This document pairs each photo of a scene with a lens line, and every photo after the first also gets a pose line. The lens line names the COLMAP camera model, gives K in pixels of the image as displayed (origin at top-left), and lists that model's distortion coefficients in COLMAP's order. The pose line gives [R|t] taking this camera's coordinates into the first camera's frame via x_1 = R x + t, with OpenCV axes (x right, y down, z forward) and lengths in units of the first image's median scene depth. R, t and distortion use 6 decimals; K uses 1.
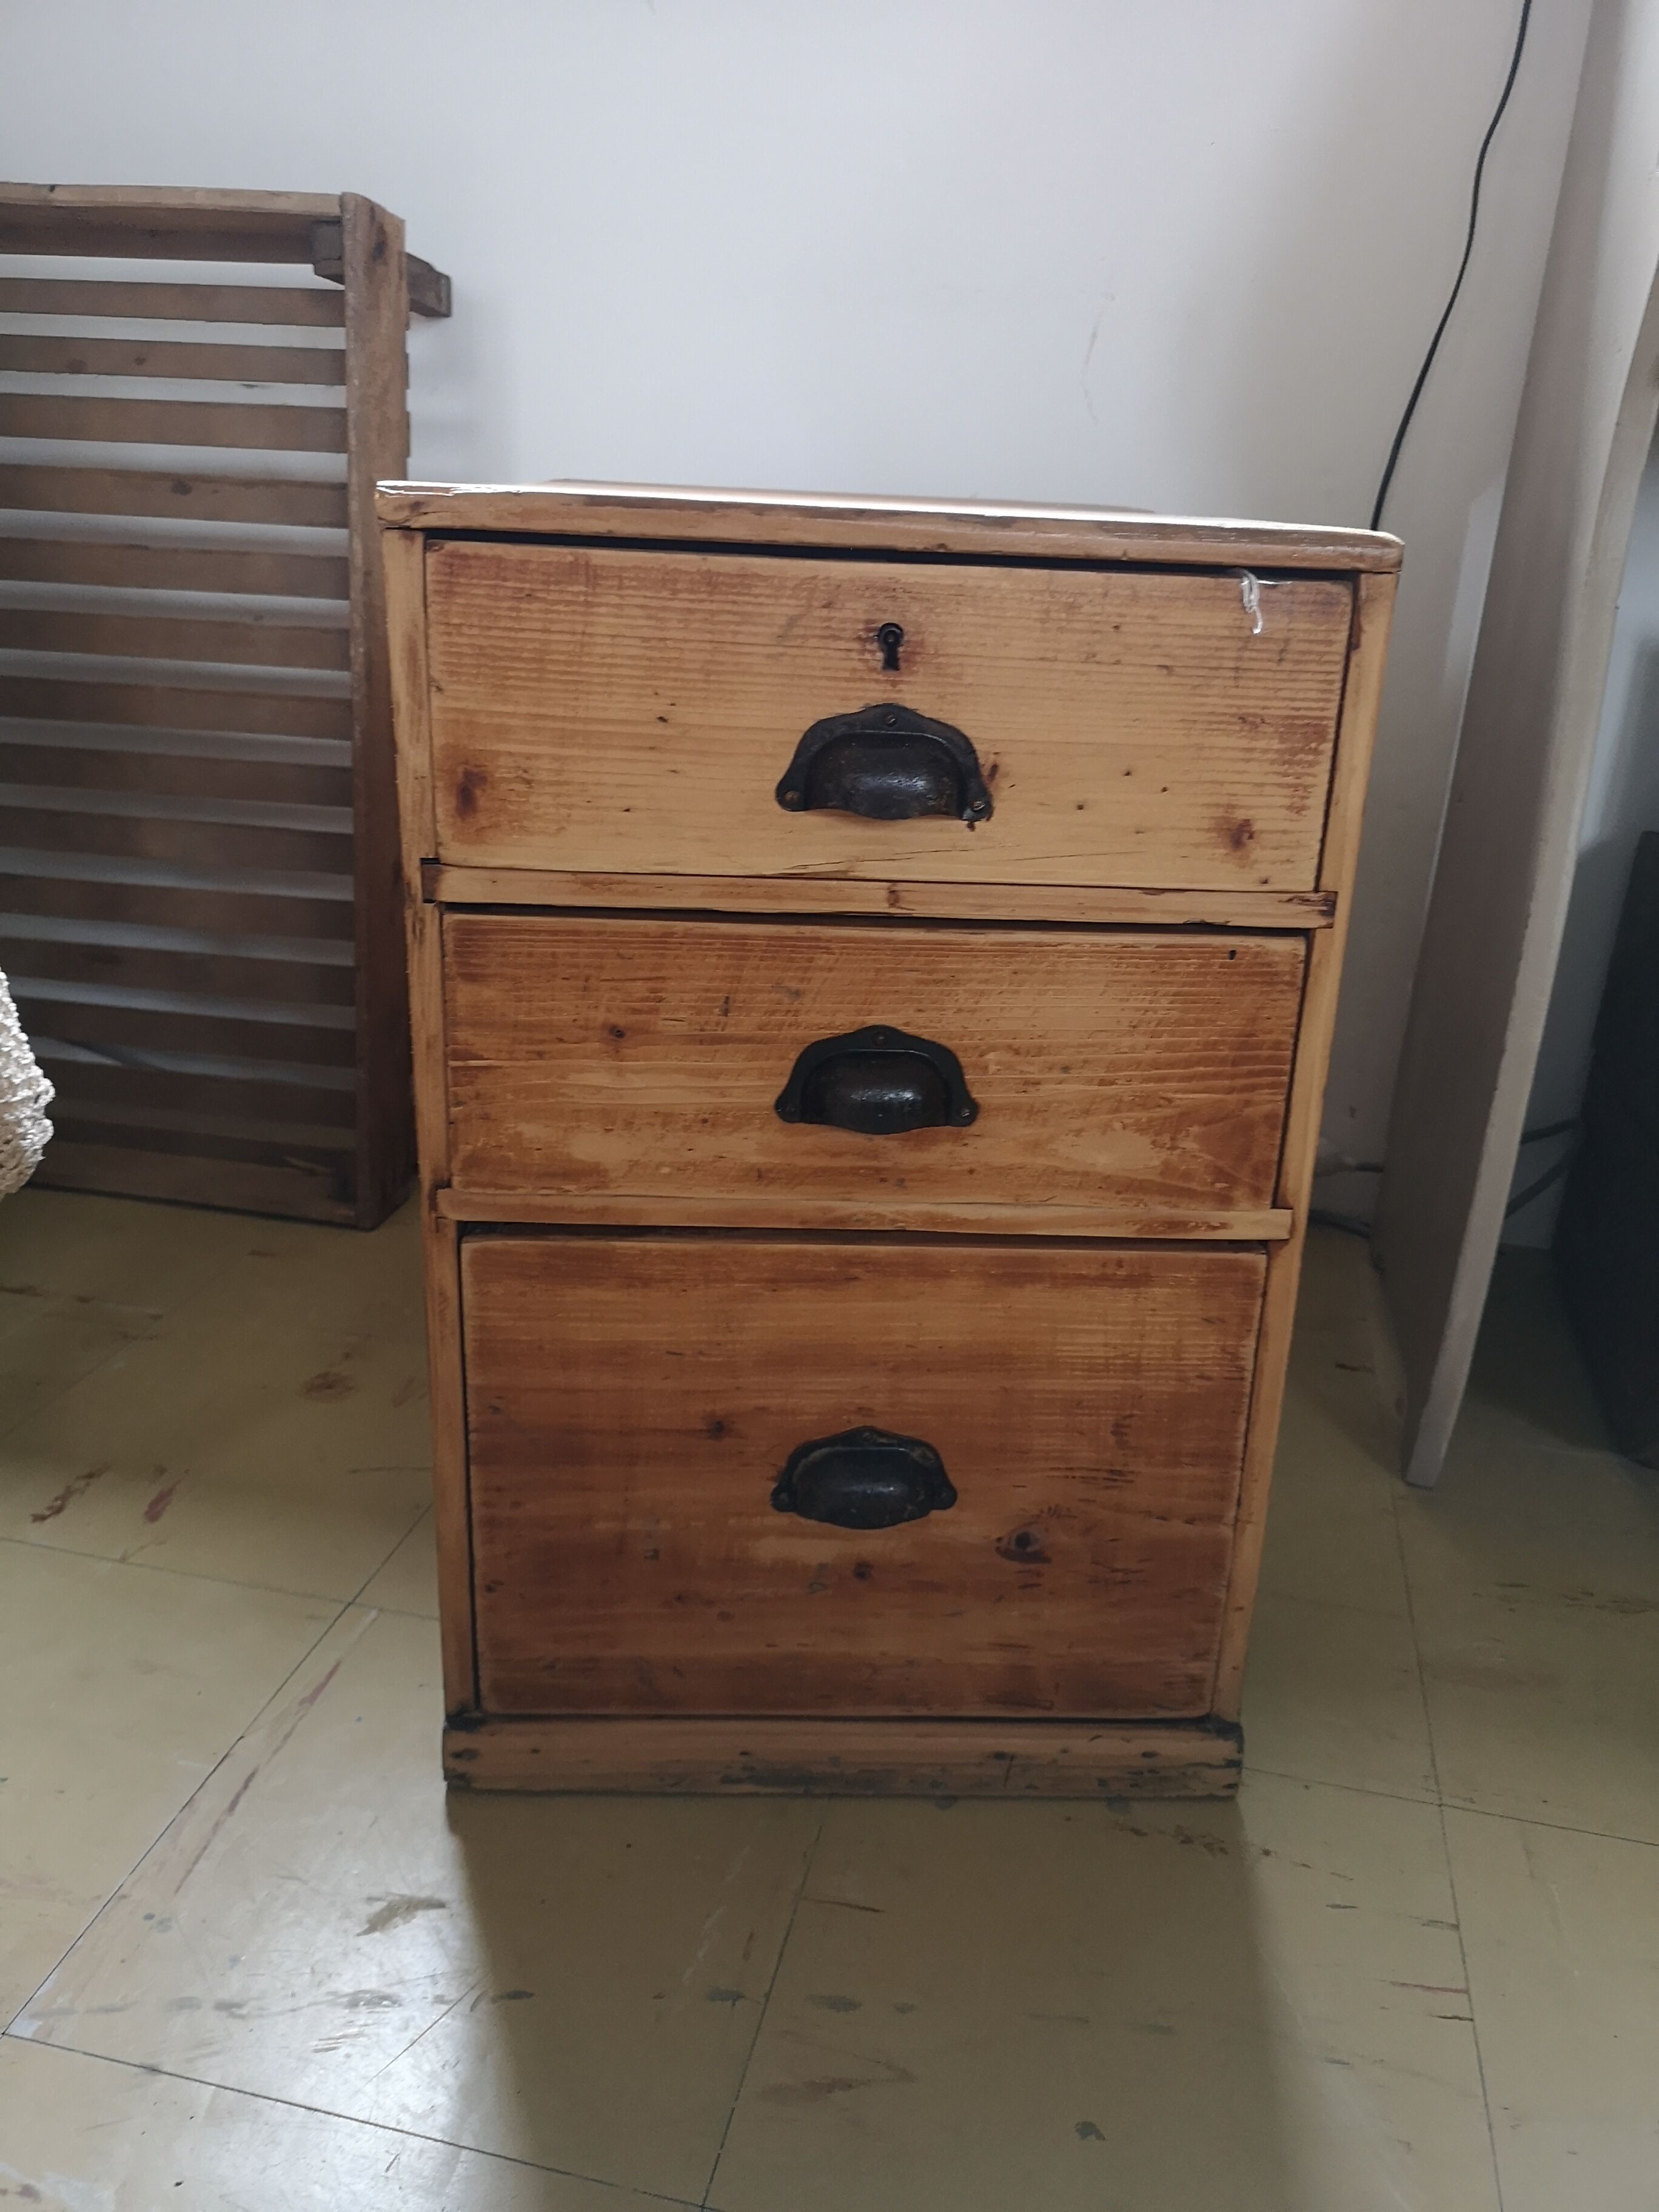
lens RADIAL K [[1759.6, 0, 840.2], [0, 1759.6, 1130.1], [0, 0, 1]] dist [0.043531, -0.078560]
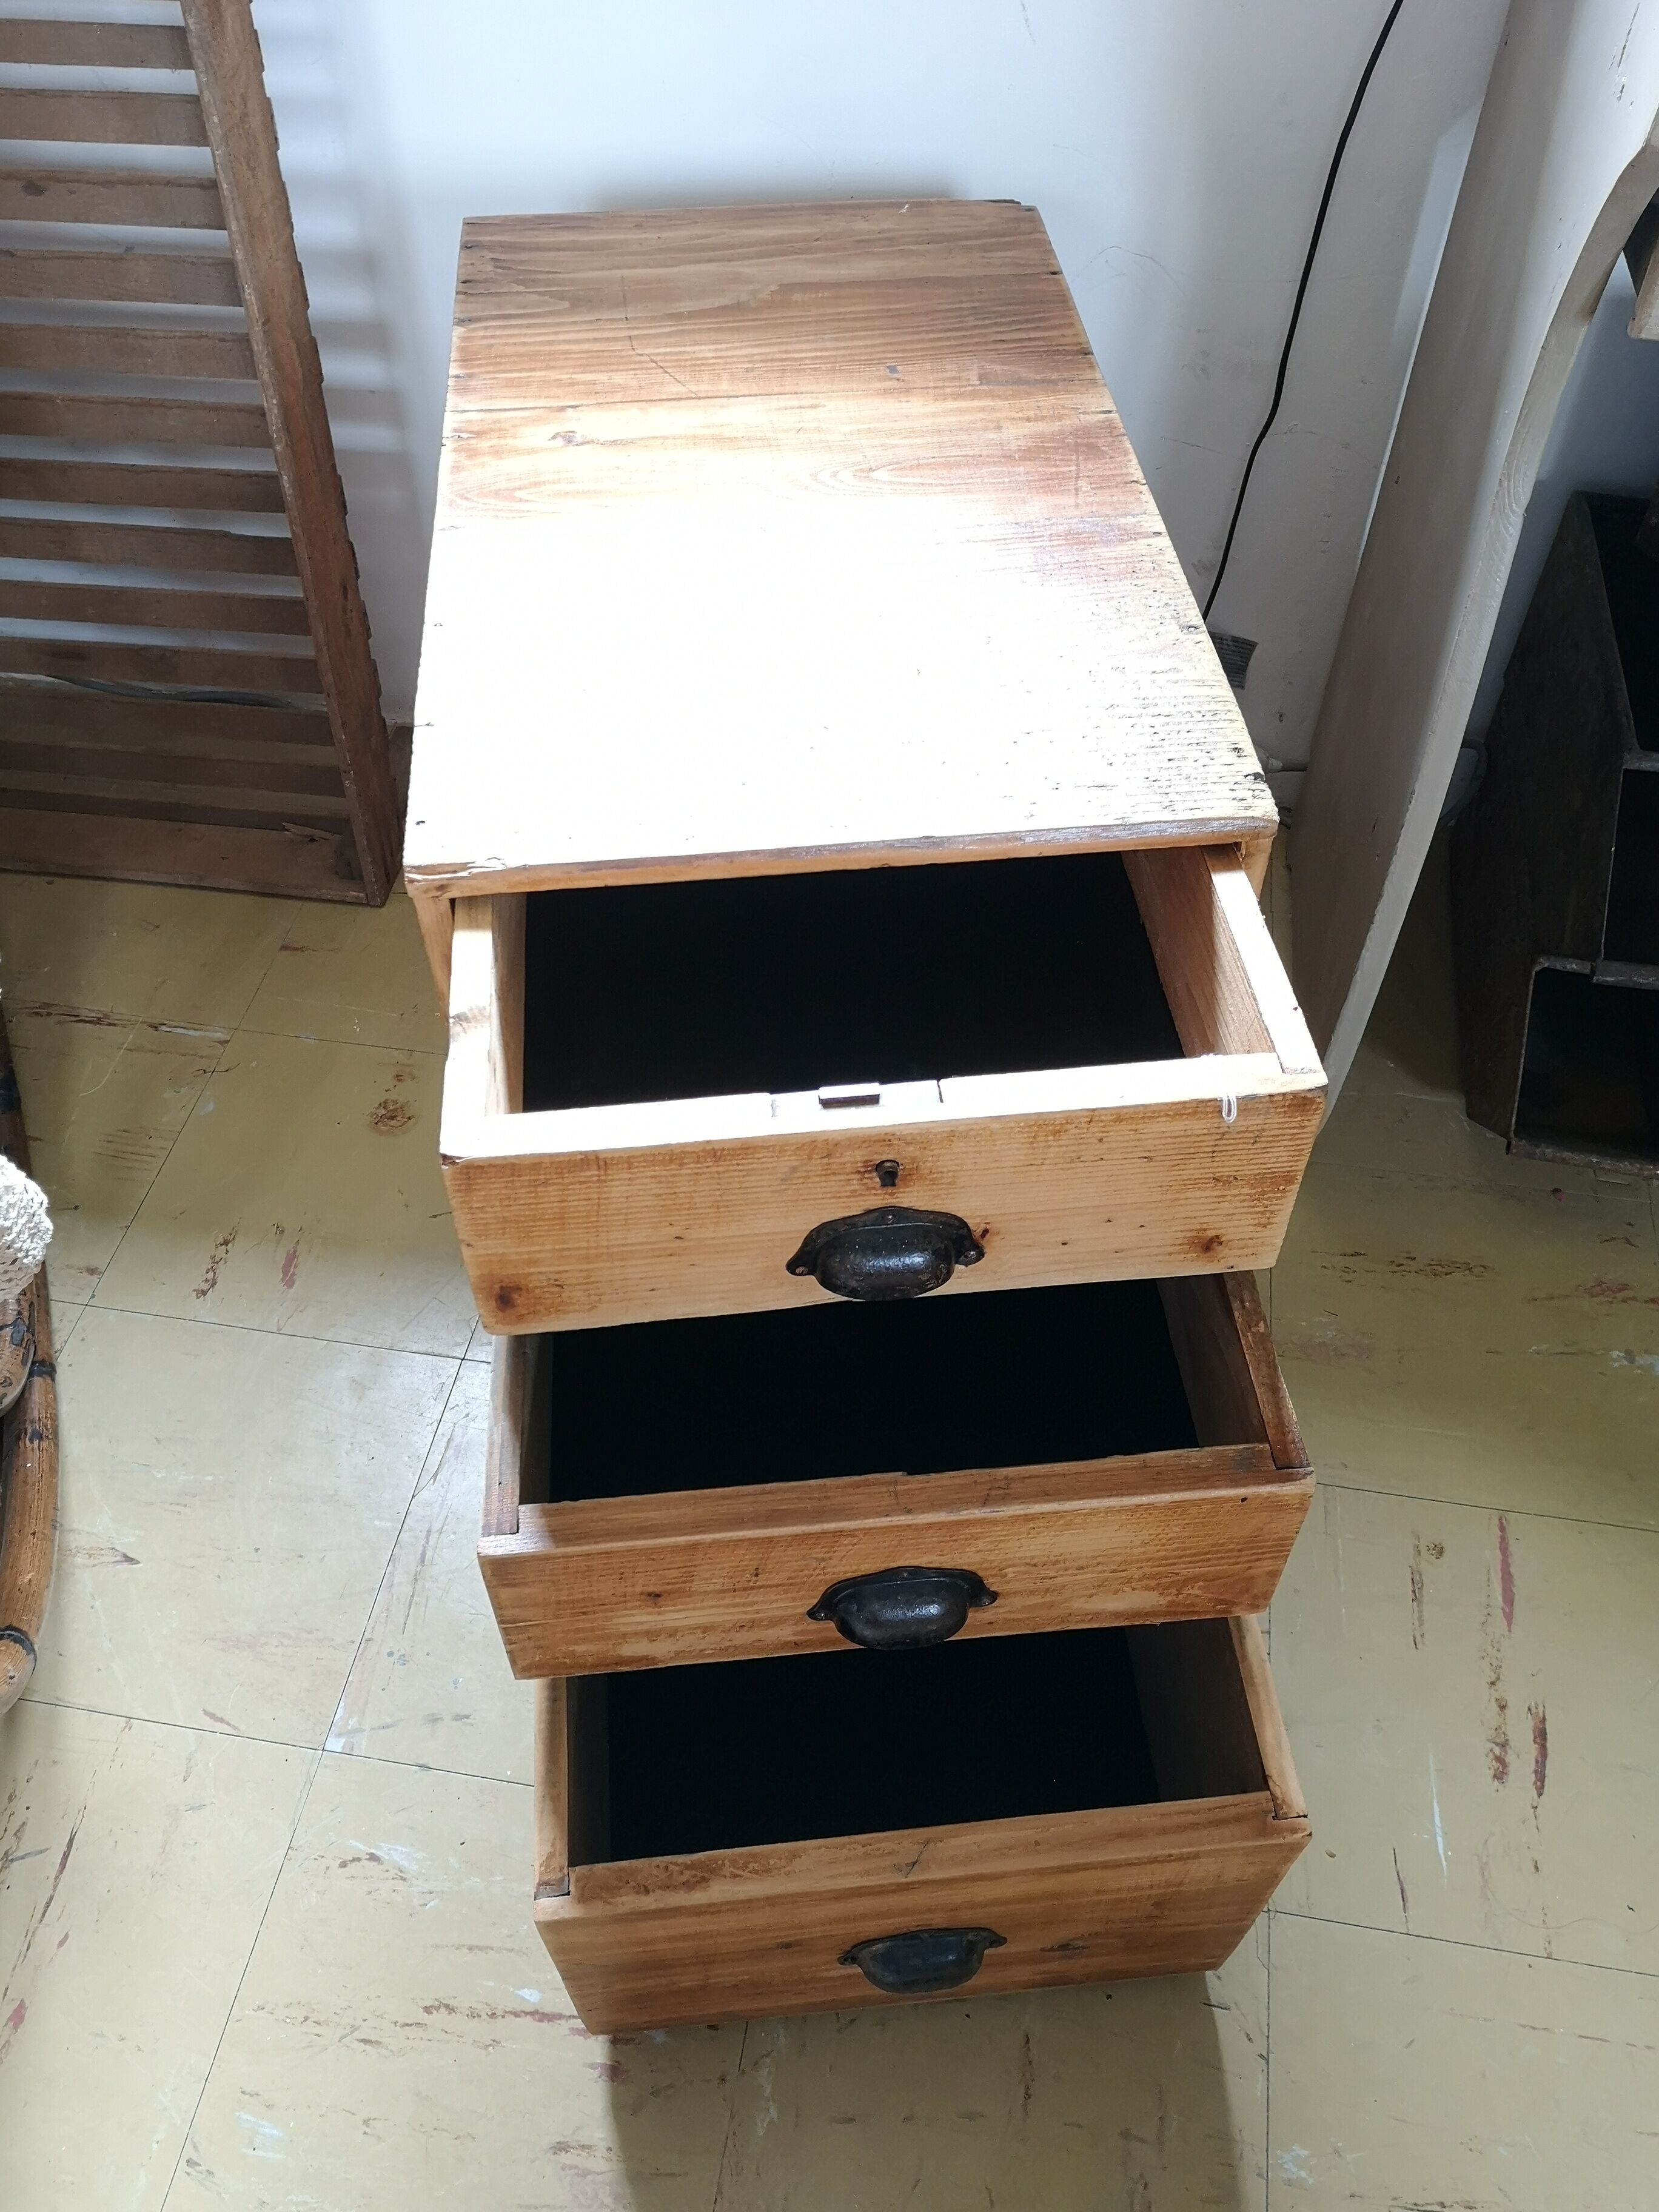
lens RADIAL K [[1759.6, 0, 806.9], [0, 1759.6, 1125.2], [0, 0, 1]] dist [0.043531, -0.078560]
pose [[0.997078, -0.076065, -0.007111, -0.009762], [0.069458, 0.863820, 0.498990, -0.807168], [-0.031813, -0.498025, 0.866579, 0.097425]]
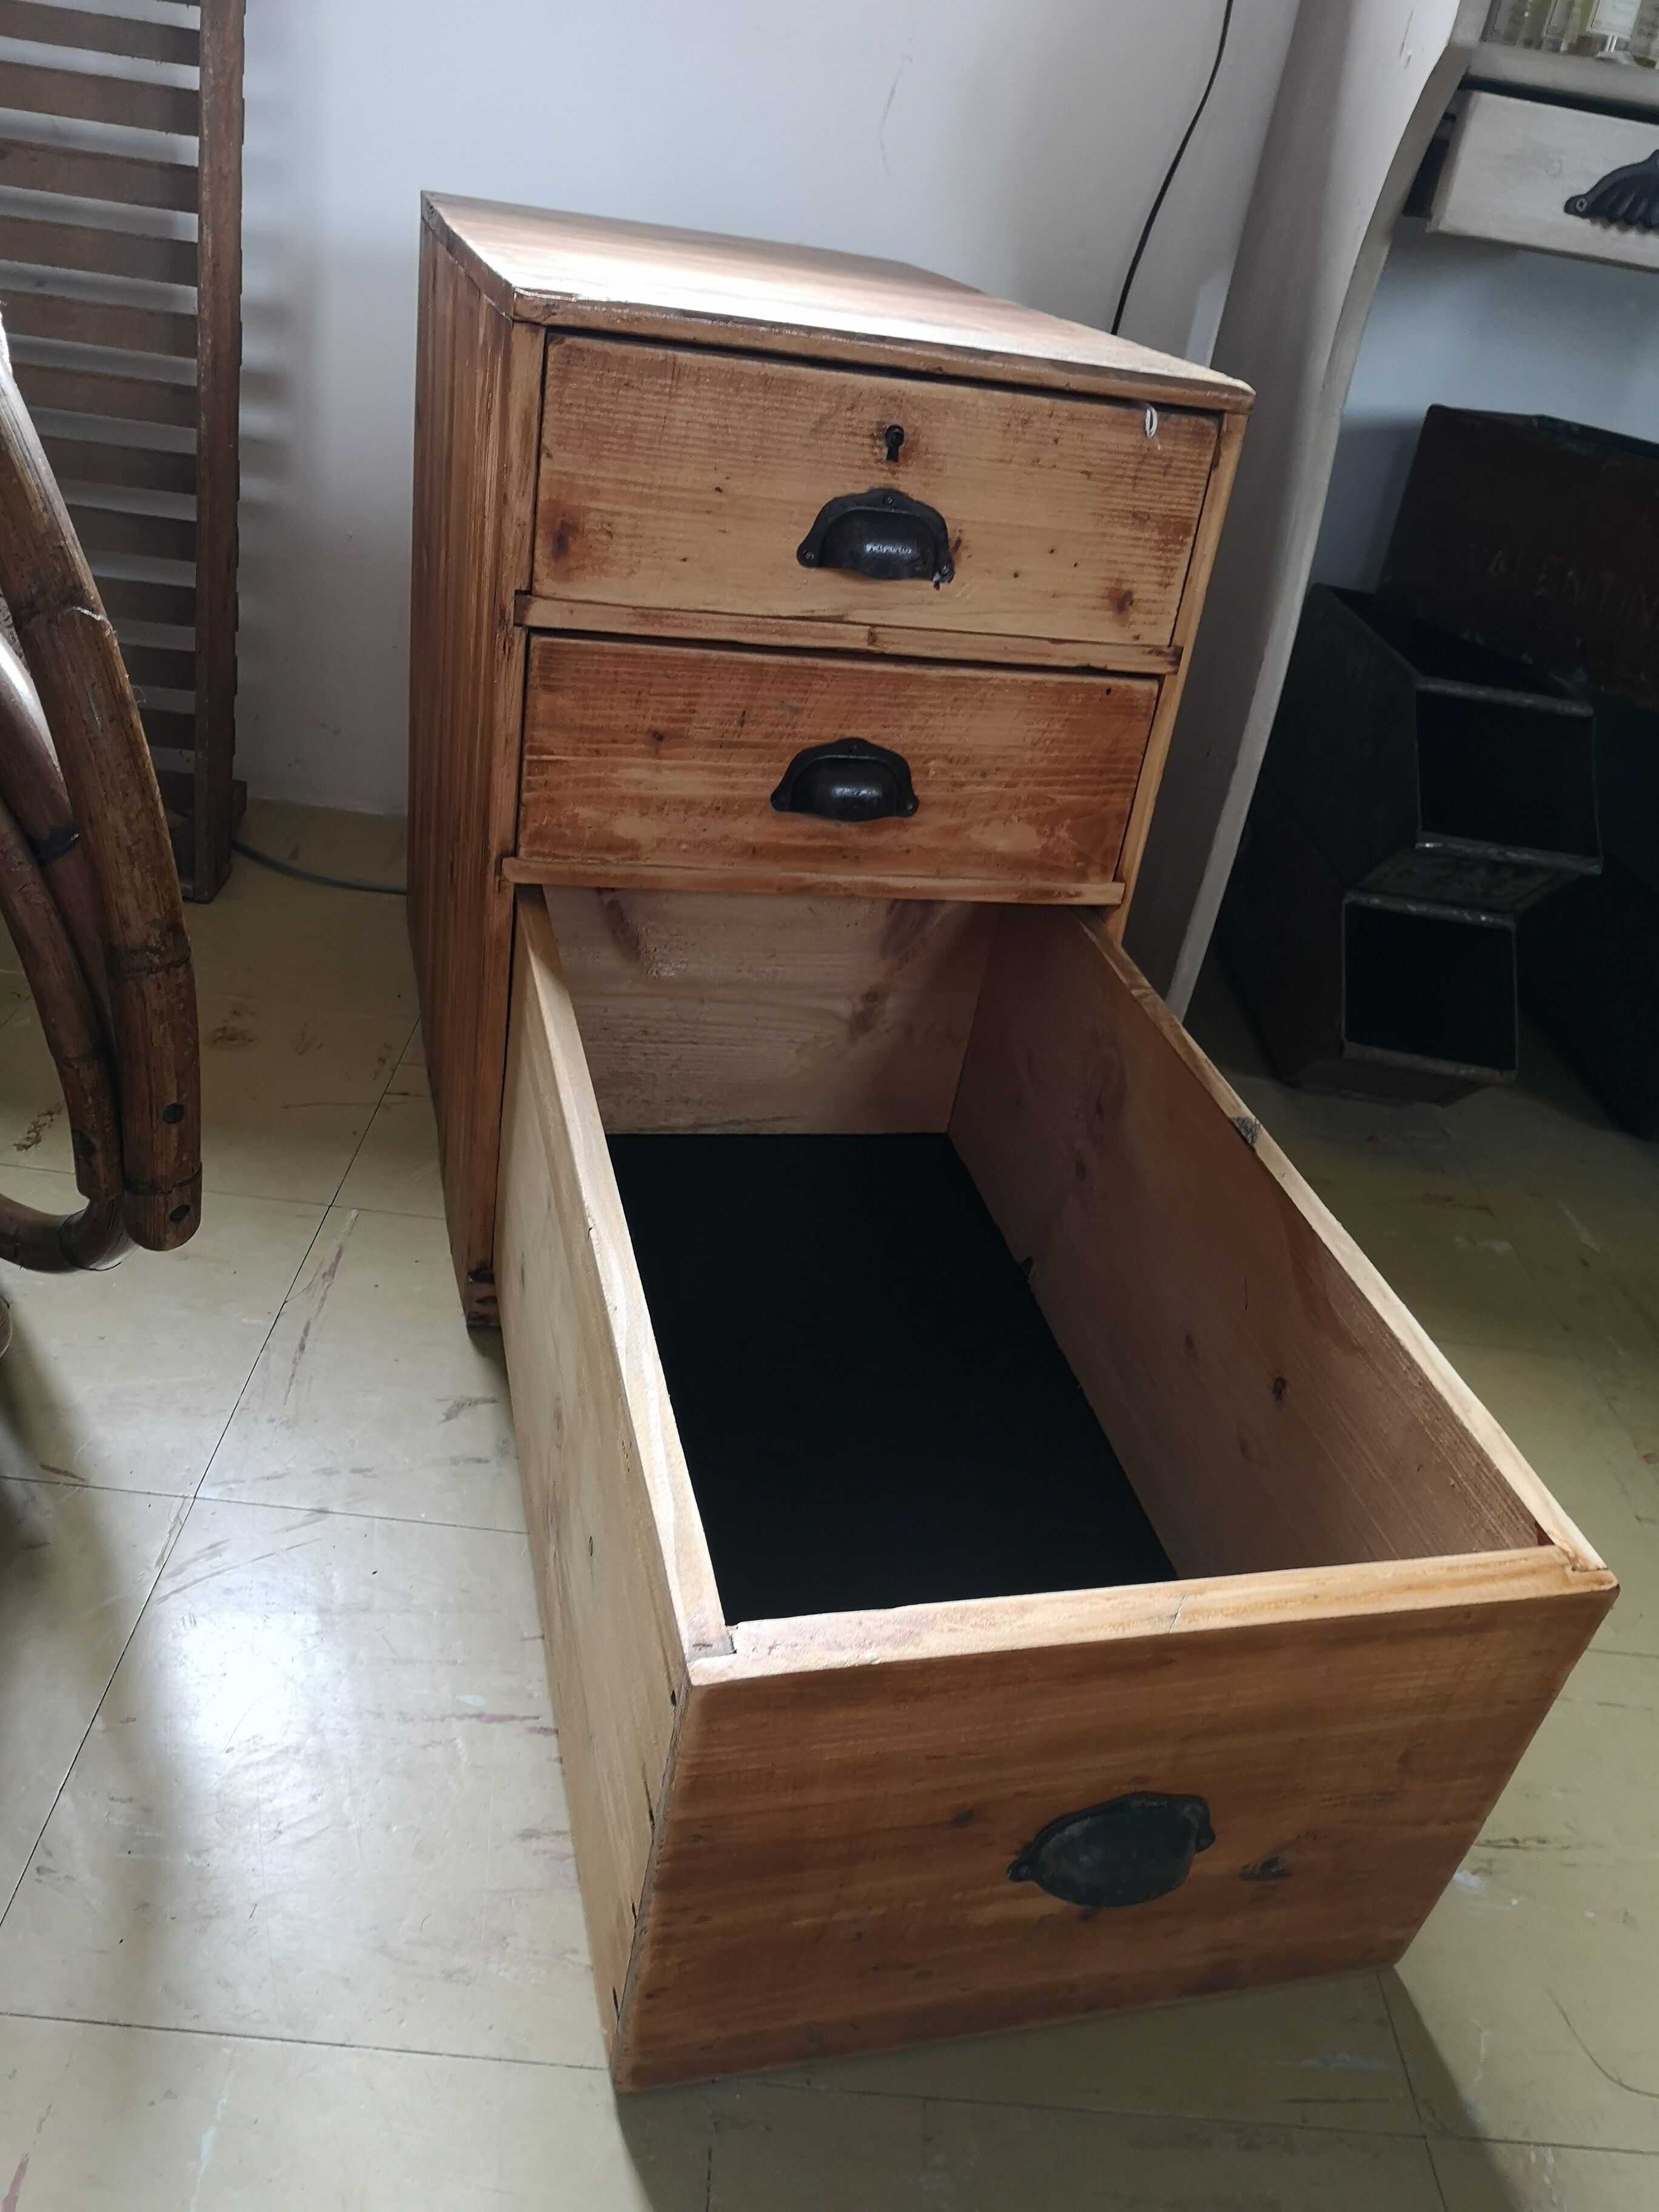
lens RADIAL K [[1759.6, 0, 800.8], [0, 1759.6, 1106.7], [0, 0, 1]] dist [0.043531, -0.078560]
pose [[0.974061, -0.015974, 0.225722, -0.333574], [-0.020839, 0.986934, 0.159770, 0.003643], [-0.225325, -0.160330, 0.961001, -0.317053]]
